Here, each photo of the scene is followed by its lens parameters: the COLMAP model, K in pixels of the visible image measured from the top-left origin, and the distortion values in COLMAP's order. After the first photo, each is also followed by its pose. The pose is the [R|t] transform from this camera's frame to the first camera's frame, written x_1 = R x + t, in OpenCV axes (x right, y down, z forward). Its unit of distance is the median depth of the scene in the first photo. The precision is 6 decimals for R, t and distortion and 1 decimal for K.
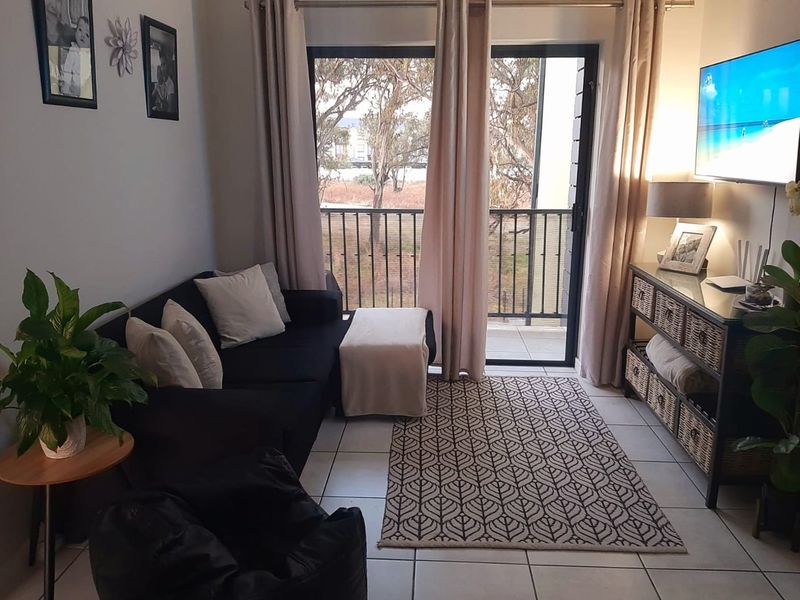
lens RADIAL K [[619.0, 0, 400.0], [0, 619.0, 300.0], [0, 0, 1]] dist [0.100909, -0.206687]
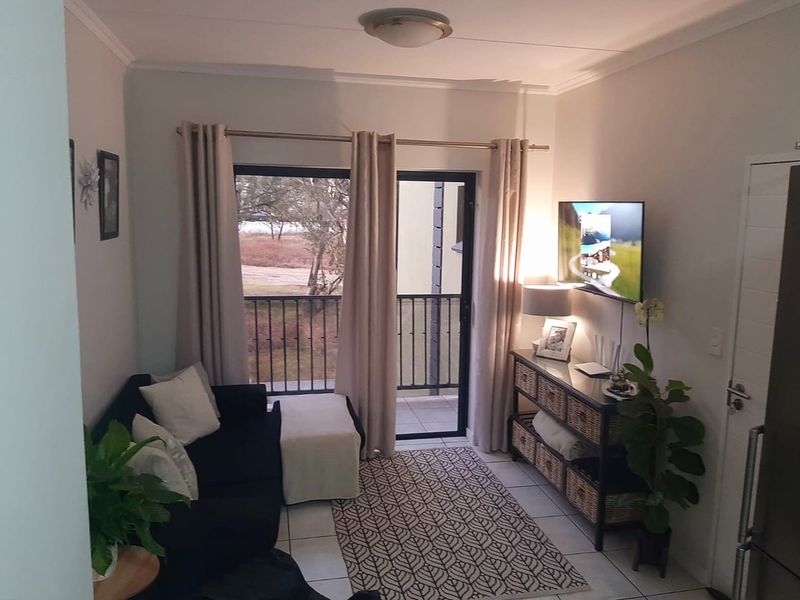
lens RADIAL K [[619.0, 0, 400.0], [0, 619.0, 300.0], [0, 0, 1]] dist [0.100909, -0.206687]
pose [[0.966589, -0.022433, 0.255348, -0.167700], [0.043976, 0.995906, -0.078972, -0.076092], [-0.252531, 0.087563, 0.963619, -0.144576]]
